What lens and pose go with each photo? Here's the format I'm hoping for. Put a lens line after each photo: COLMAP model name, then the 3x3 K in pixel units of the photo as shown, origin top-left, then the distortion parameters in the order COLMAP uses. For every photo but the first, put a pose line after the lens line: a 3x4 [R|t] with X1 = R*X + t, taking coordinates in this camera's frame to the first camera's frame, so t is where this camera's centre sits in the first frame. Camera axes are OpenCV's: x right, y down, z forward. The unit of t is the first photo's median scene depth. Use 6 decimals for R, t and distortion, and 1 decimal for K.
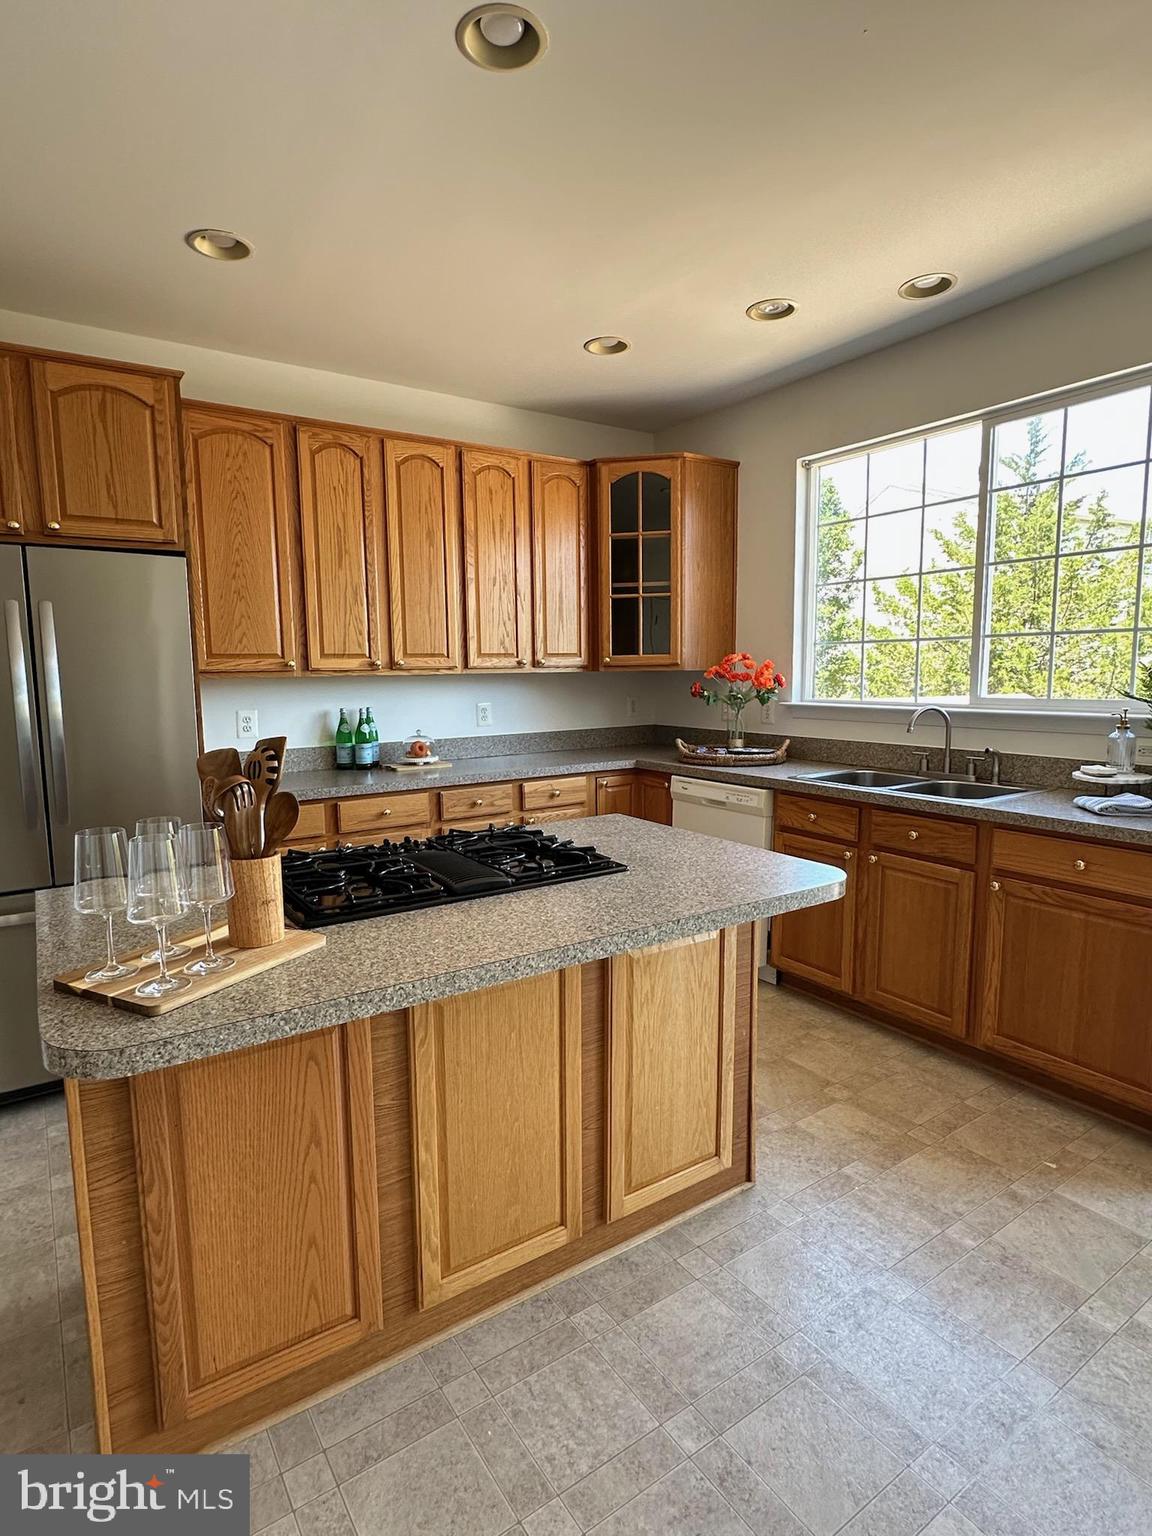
lens RADIAL K [[814.5, 0, 567.7], [0, 814.5, 765.3], [0, 0, 1]] dist [-0.002163, -0.000276]
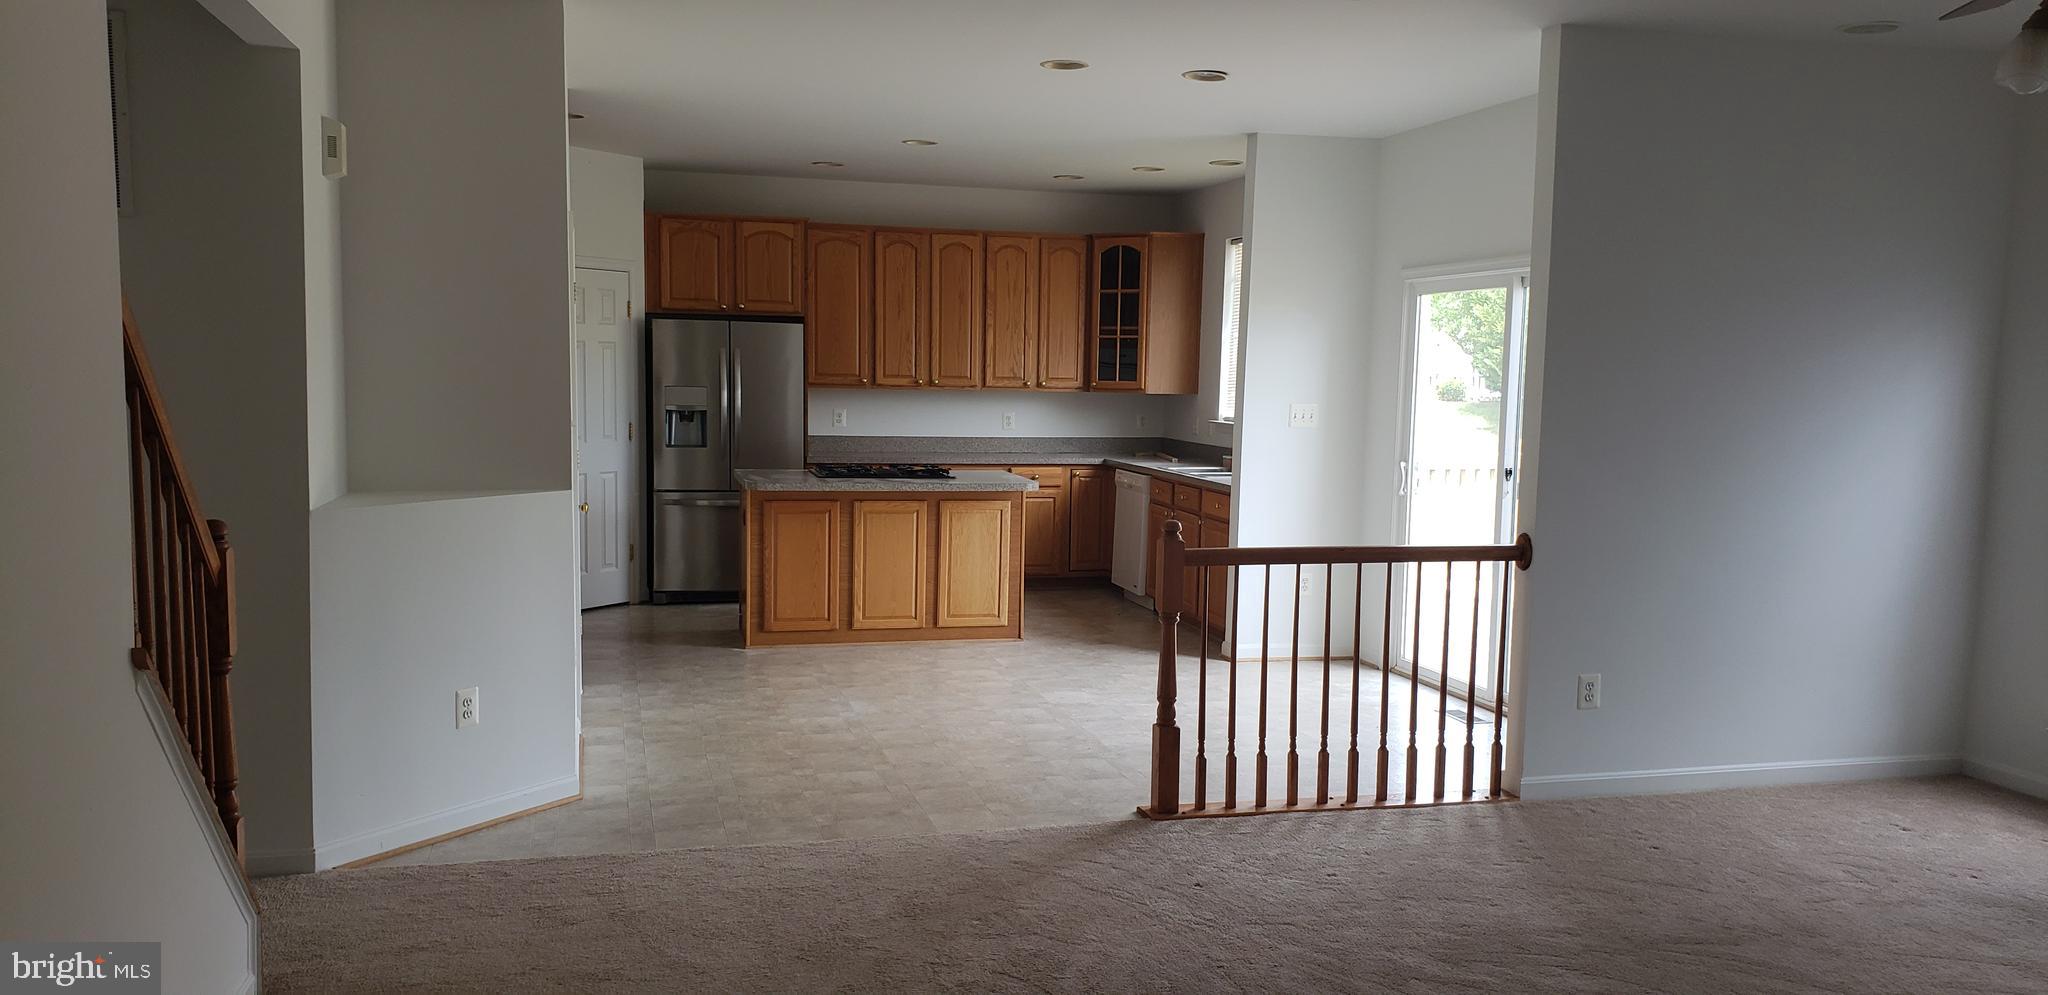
lens RADIAL K [[1548.7, 0, 1026.0], [0, 1548.7, 540.5], [0, 0, 1]] dist [0.139332, -0.000654]
pose [[0.945116, 0.067388, -0.319711, 1.039307], [-0.069954, 0.997544, 0.003467, 0.168812], [0.319160, 0.019088, 0.947509, -1.933096]]
